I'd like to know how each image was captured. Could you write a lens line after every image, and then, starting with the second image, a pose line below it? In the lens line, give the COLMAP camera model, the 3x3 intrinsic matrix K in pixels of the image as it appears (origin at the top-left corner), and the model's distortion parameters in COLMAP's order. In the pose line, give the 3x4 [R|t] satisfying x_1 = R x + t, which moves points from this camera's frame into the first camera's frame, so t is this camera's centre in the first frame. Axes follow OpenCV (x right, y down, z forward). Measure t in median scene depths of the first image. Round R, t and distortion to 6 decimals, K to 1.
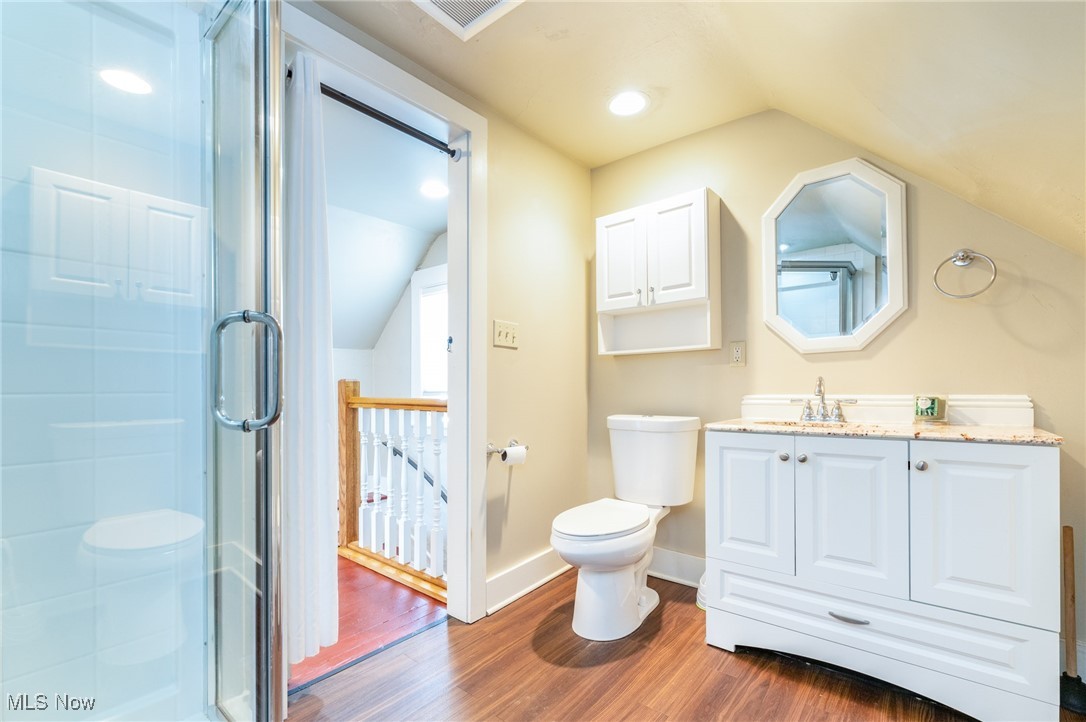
lens RADIAL K [[475.3, 0, 543.9], [0, 475.3, 365.0], [0, 0, 1]] dist [0.001308, -0.000025]
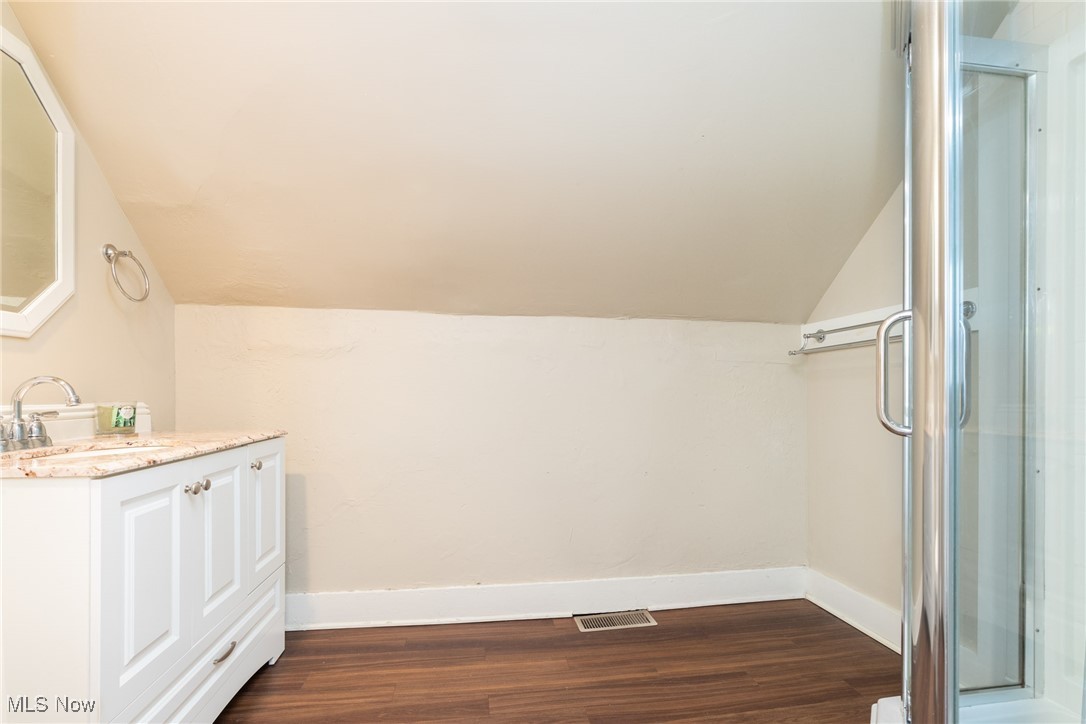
lens RADIAL K [[486.6, 0, 540.1], [0, 486.6, 401.2], [0, 0, 1]] dist [0.000764, -0.000018]
pose [[-0.743489, -0.000445, 0.668748, -0.318679], [-0.029888, 0.999023, -0.032563, 0.058492], [-0.668080, -0.044198, -0.742775, 1.026675]]
